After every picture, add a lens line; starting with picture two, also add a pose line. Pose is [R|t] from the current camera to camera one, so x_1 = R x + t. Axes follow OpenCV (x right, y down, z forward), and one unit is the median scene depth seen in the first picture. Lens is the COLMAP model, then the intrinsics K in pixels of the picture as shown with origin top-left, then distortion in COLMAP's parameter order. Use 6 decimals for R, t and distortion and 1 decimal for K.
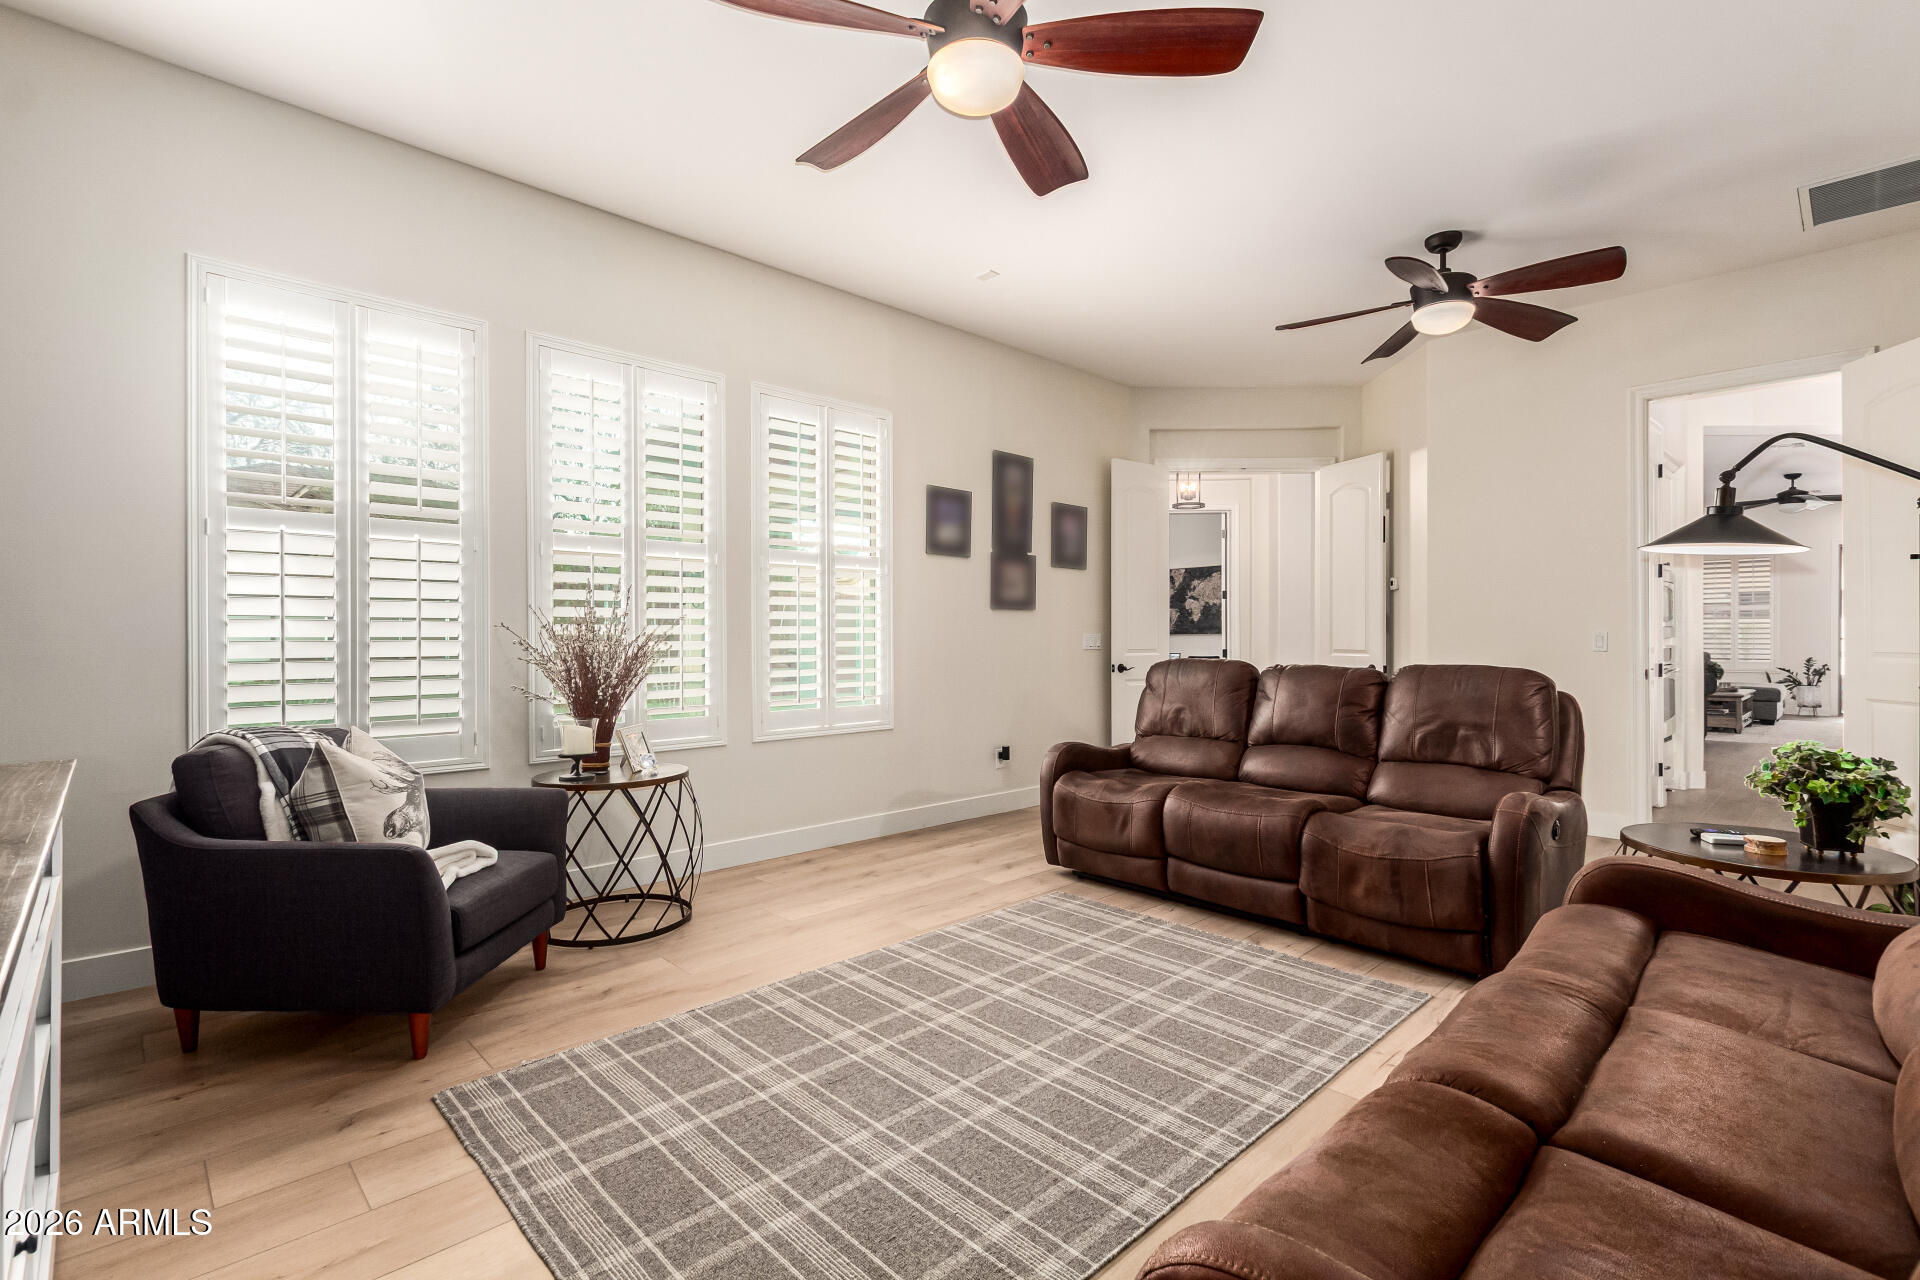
lens RADIAL K [[883.2, 0, 963.9], [0, 883.2, 637.8], [0, 0, 1]] dist [0.001928, -0.000173]
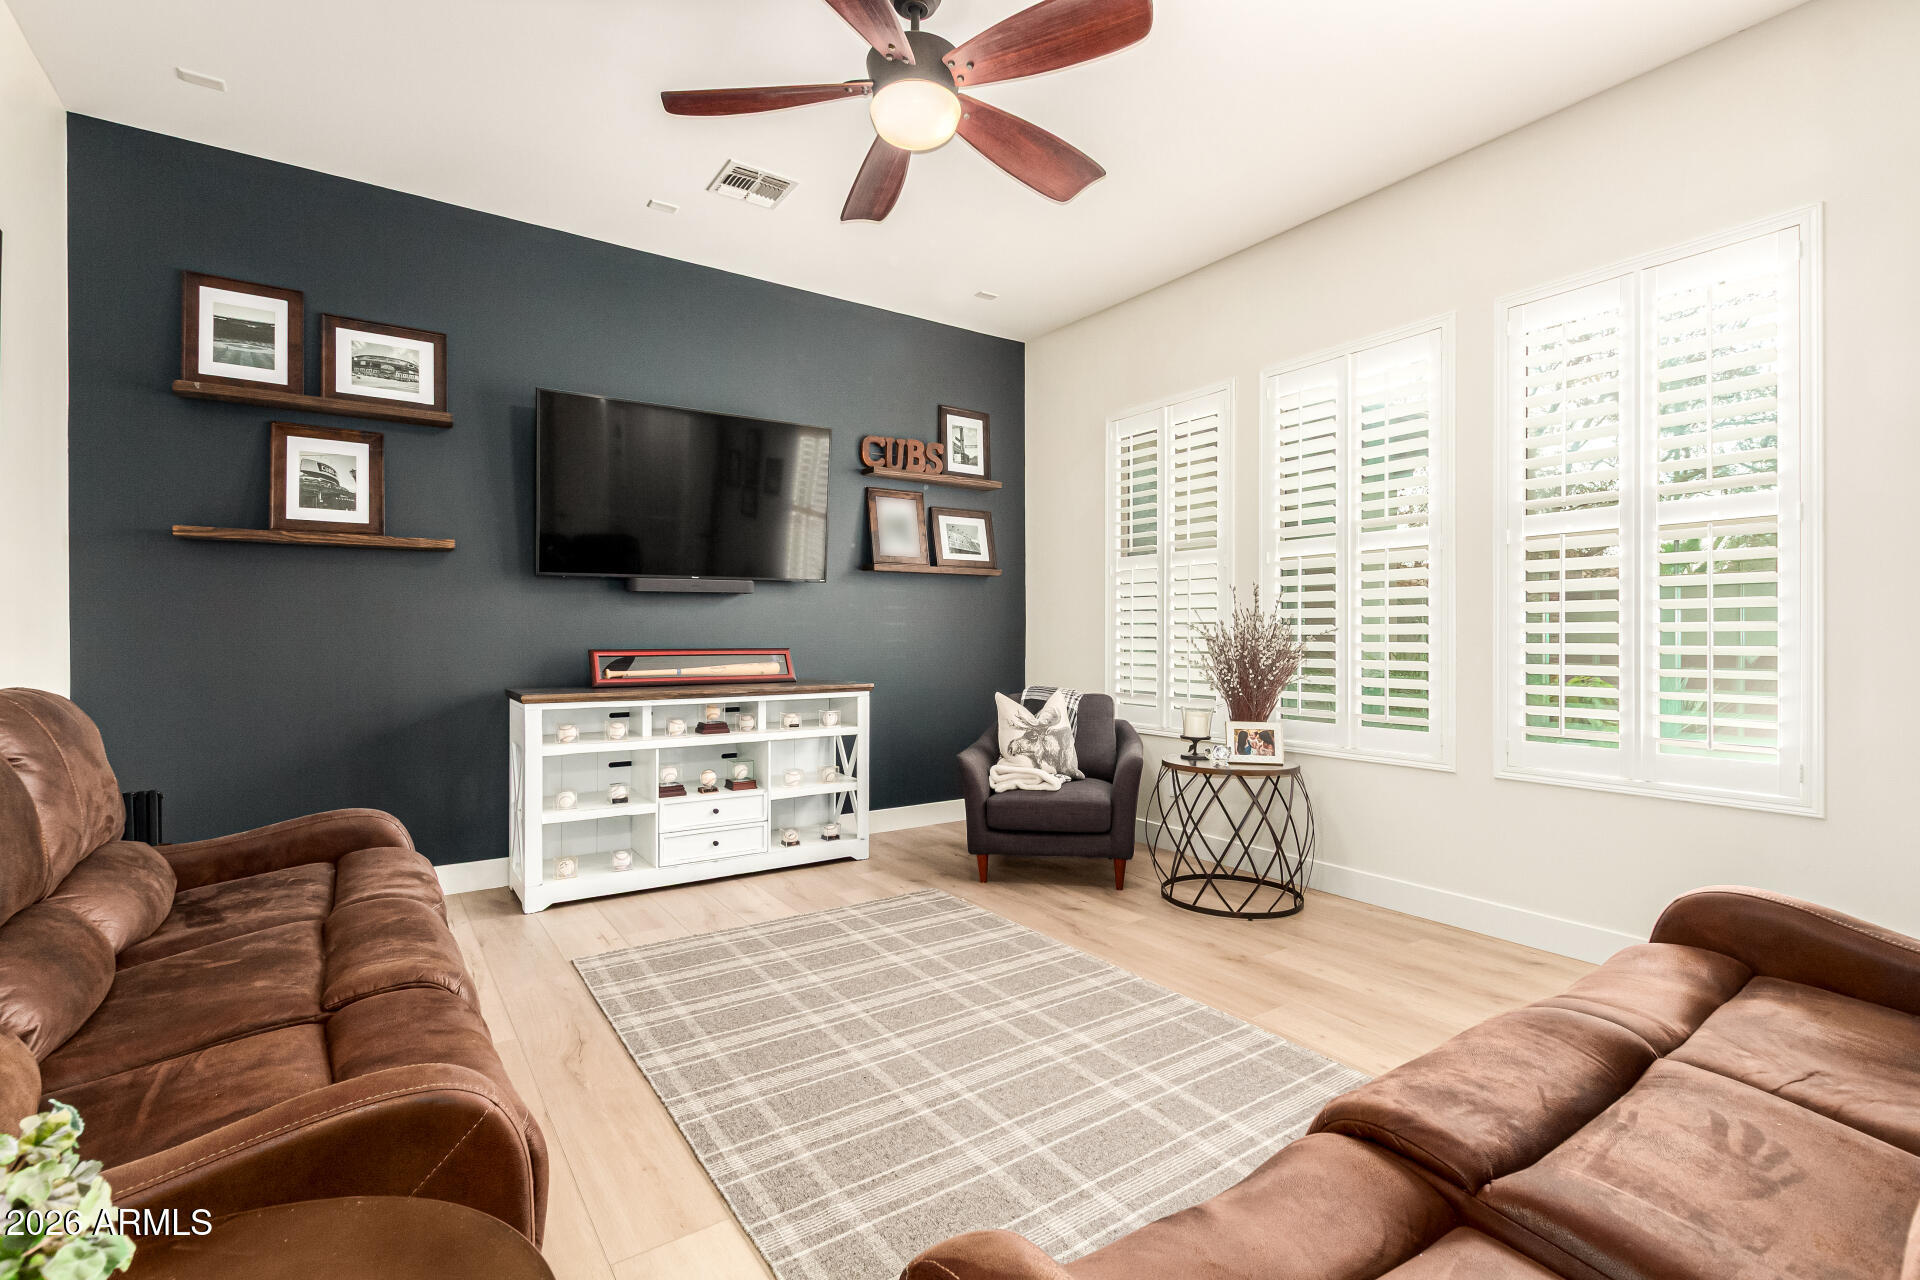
lens RADIAL K [[883.2, 0, 964.6], [0, 883.2, 630.8], [0, 0, 1]] dist [0.001928, -0.000173]
pose [[-0.169930, -0.003559, -0.985450, 1.023106], [-0.005457, 0.999982, -0.002670, -0.005314], [0.985441, 0.004924, -0.169947, 1.193012]]
